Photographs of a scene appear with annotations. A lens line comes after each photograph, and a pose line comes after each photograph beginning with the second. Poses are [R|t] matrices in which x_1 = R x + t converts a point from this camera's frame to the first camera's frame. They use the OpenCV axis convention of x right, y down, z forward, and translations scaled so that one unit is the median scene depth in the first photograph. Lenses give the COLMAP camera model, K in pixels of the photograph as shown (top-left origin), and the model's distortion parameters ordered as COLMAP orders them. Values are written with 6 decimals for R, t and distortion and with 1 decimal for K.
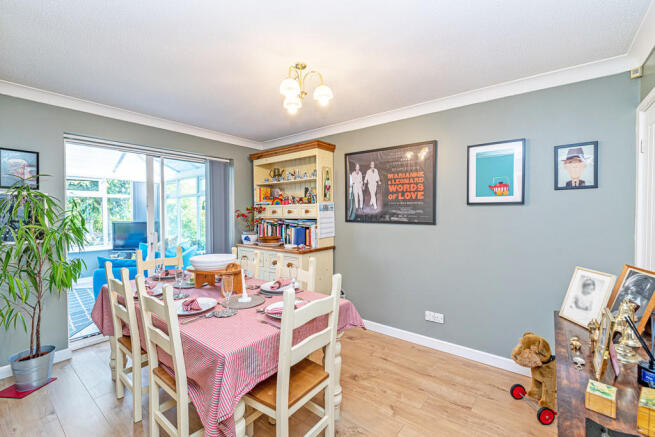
lens RADIAL K [[284.1, 0, 326.8], [0, 284.1, 216.8], [0, 0, 1]] dist [-0.001608, 0.000115]
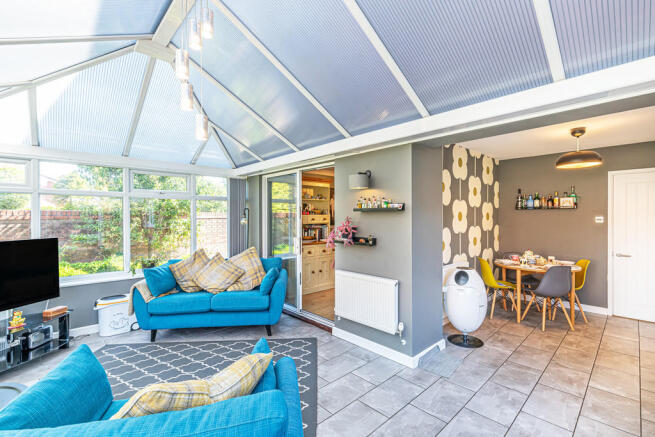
lens RADIAL K [[284.1, 0, 328.3], [0, 284.1, 218.6], [0, 0, 1]] dist [-0.001608, 0.000115]
pose [[0.145313, 0.000224, 0.989386, -1.032960], [0.015424, 0.999878, -0.002492, -0.010210], [-0.989266, 0.015622, 0.145291, 0.408149]]
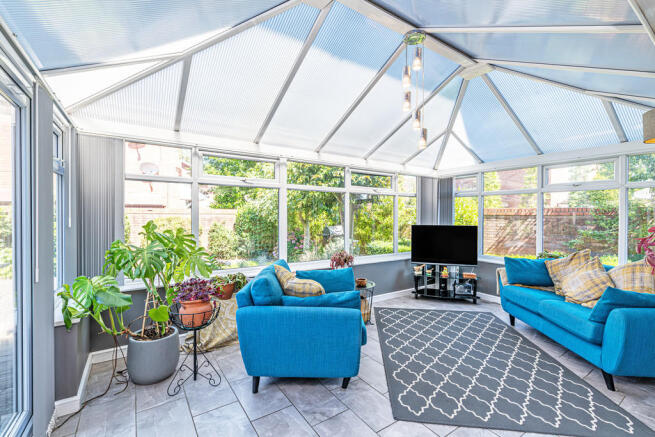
lens RADIAL K [[284.1, 0, 328.5], [0, 284.1, 215.7], [0, 0, 1]] dist [-0.001608, 0.000115]
pose [[0.952510, 0.001382, -0.304503, -0.731547], [-0.004773, 0.999935, -0.010392, -0.001860], [0.304469, 0.011352, 0.952455, 0.143436]]
